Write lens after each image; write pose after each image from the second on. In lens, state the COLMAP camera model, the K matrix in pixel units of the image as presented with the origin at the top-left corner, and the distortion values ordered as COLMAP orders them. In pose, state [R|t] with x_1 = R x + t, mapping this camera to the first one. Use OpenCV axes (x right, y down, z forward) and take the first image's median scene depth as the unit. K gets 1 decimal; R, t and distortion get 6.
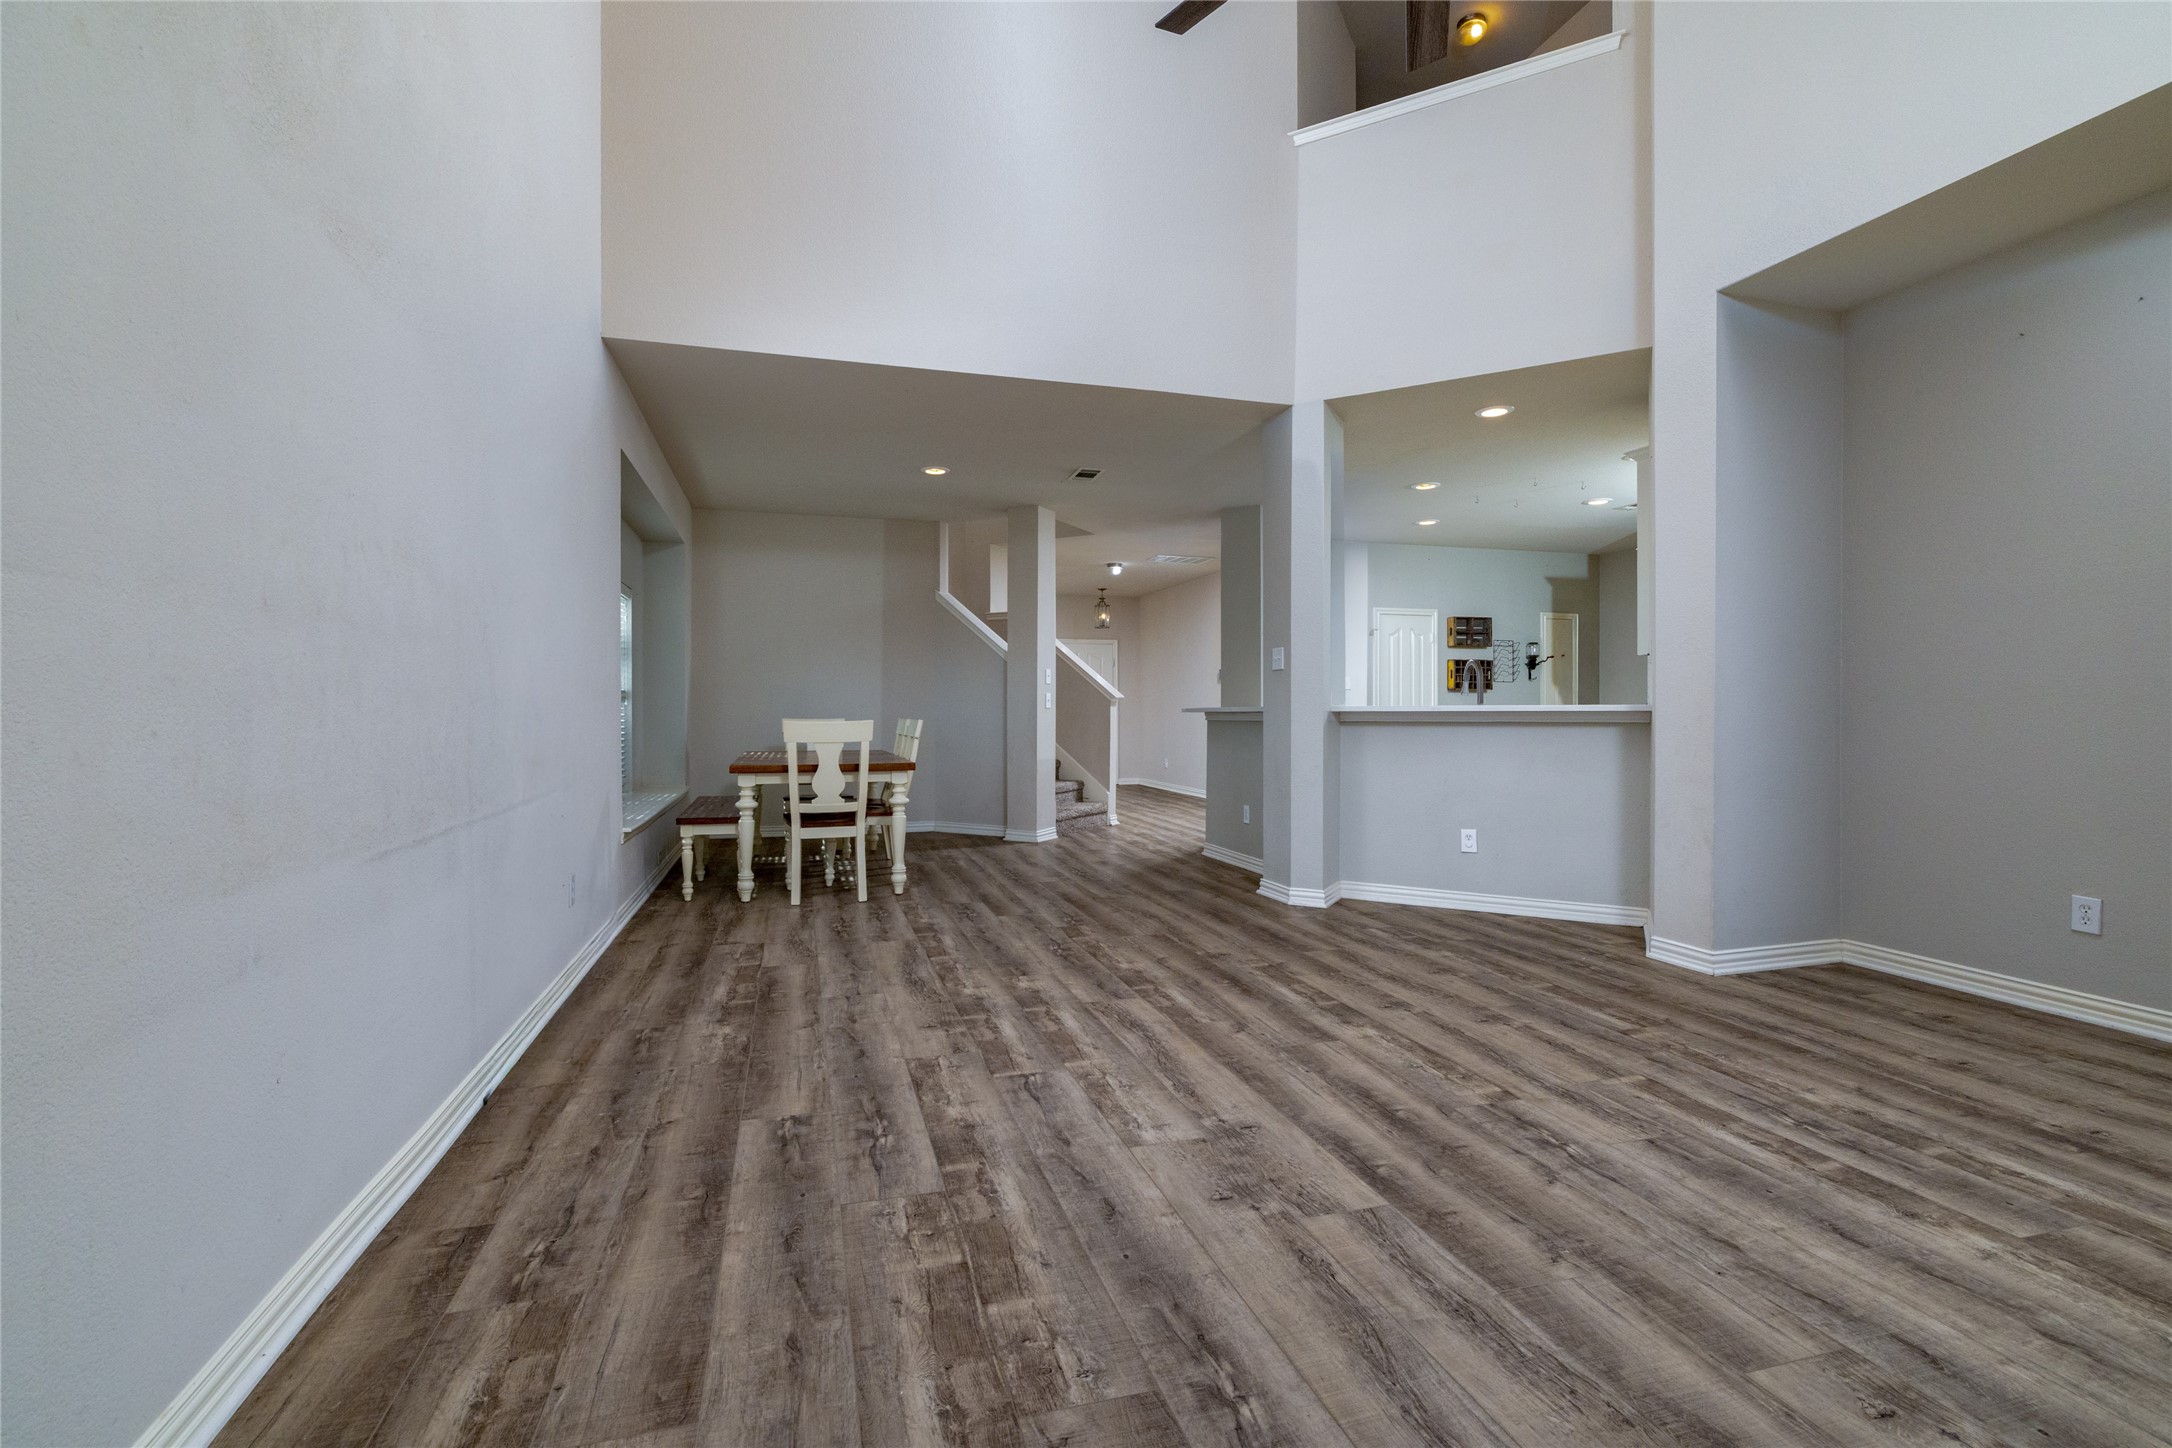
lens RADIAL K [[976.3, 0, 1081.3], [0, 976.3, 715.9], [0, 0, 1]] dist [-0.004932, 0.002153]
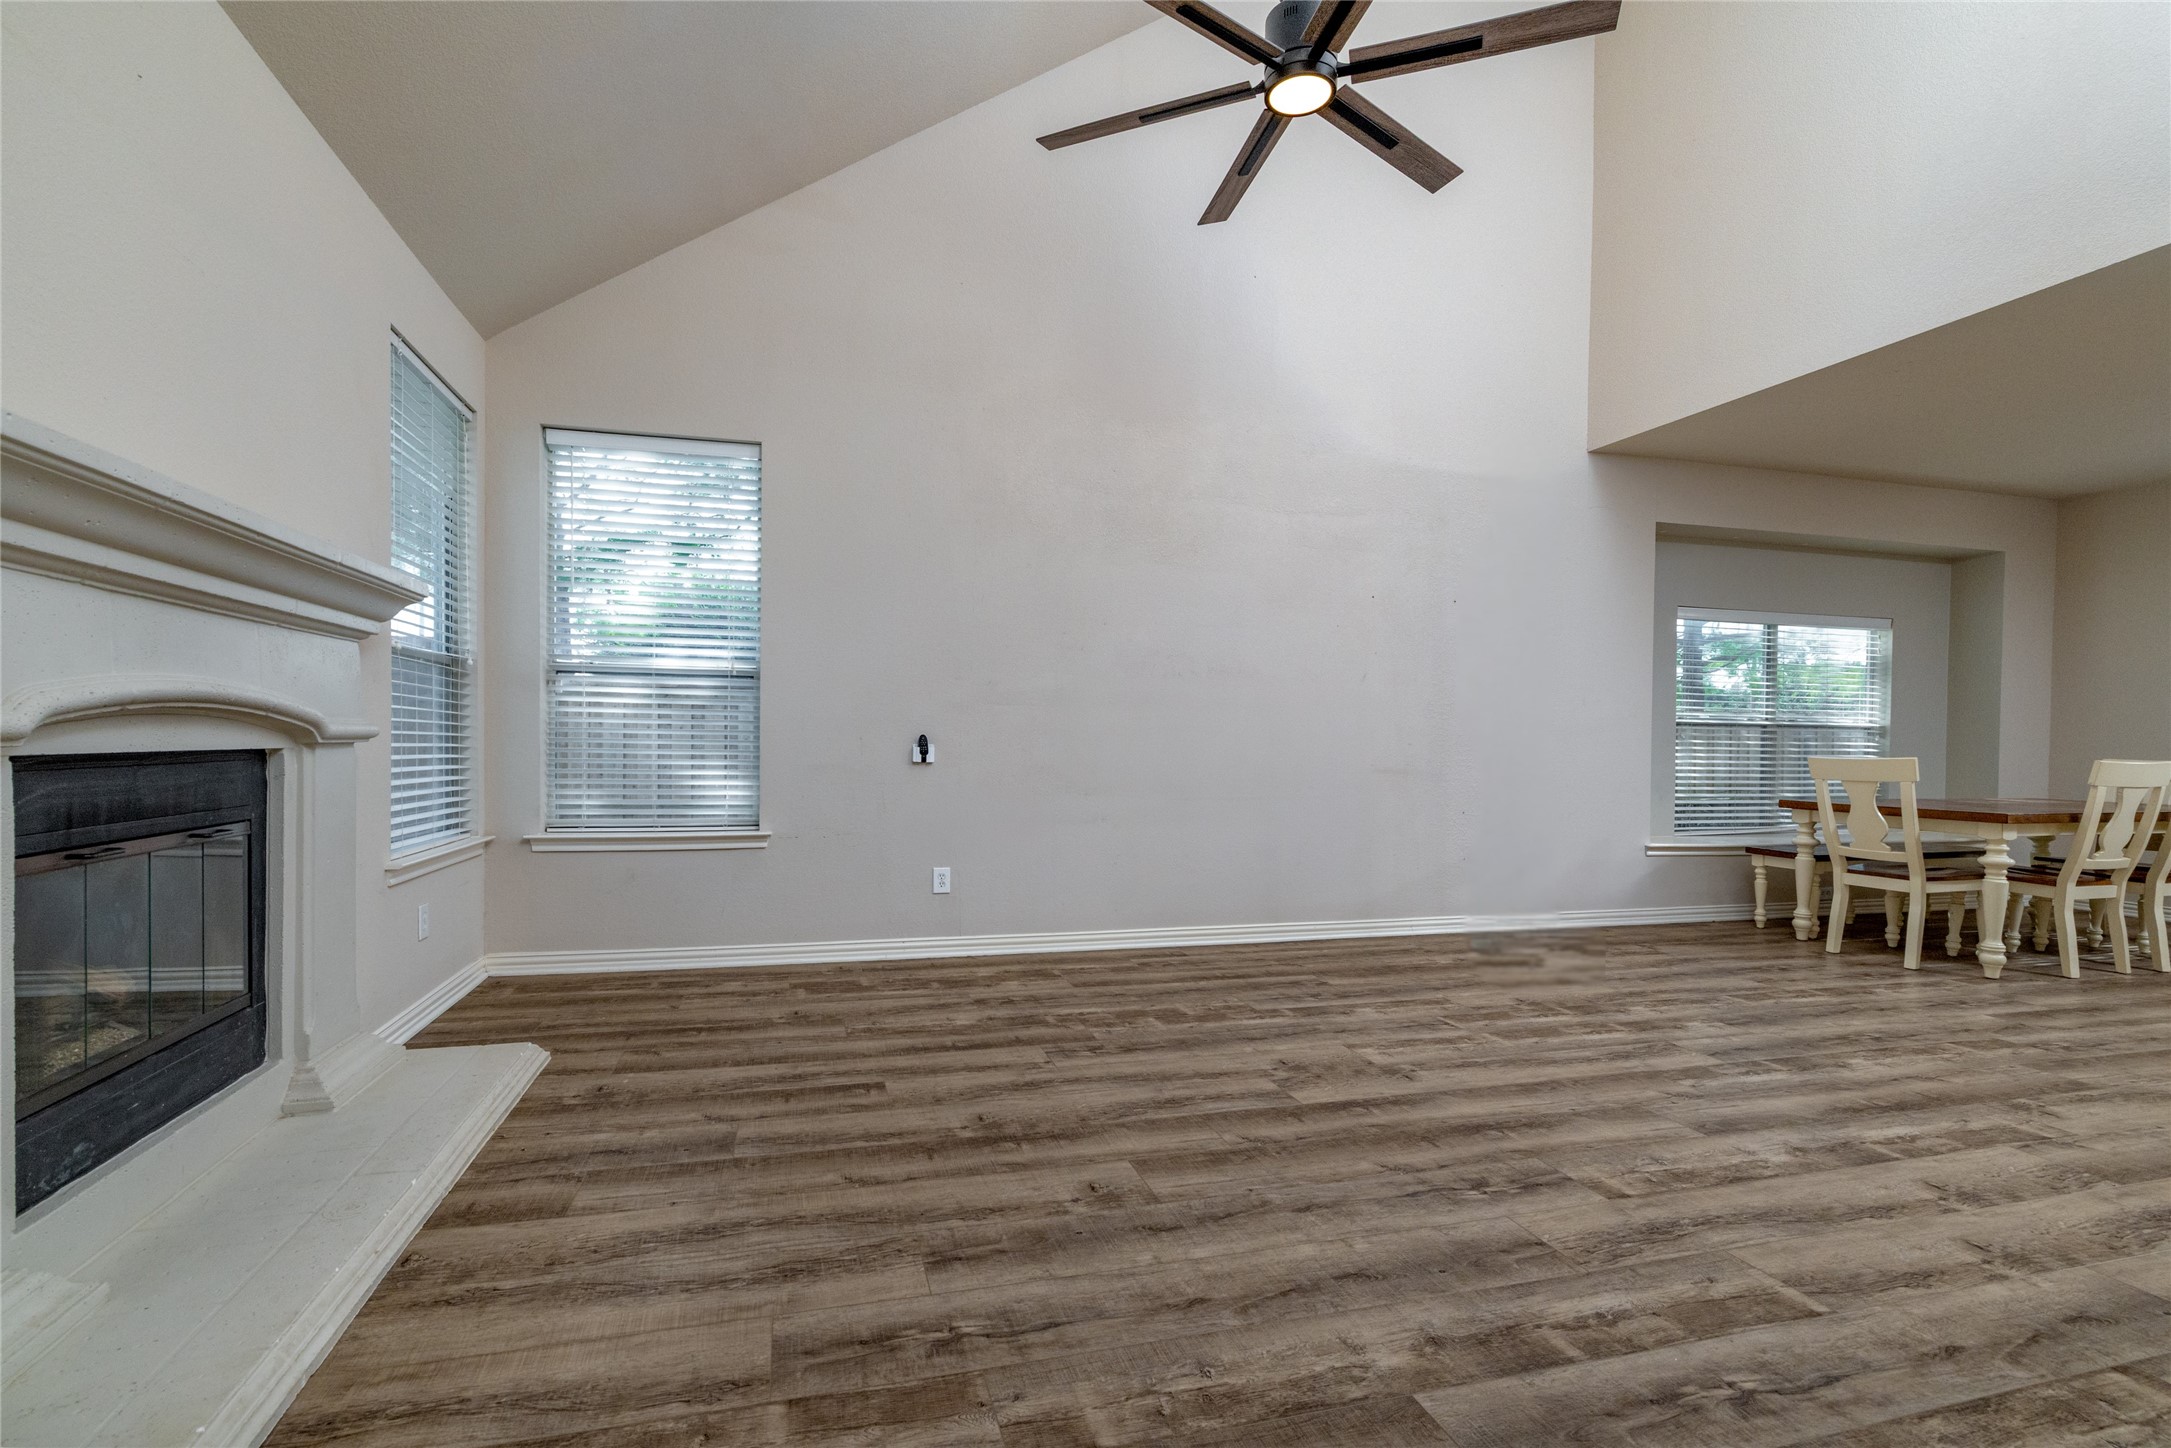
lens RADIAL K [[975.9, 0, 1071.8], [0, 975.9, 733.3], [0, 0, 1]] dist [-0.004932, 0.002153]
pose [[-0.006840, -0.005591, -0.999961, 1.240766], [-0.014754, 0.999876, -0.005490, -0.005729], [0.999868, 0.014716, -0.006922, 0.496253]]
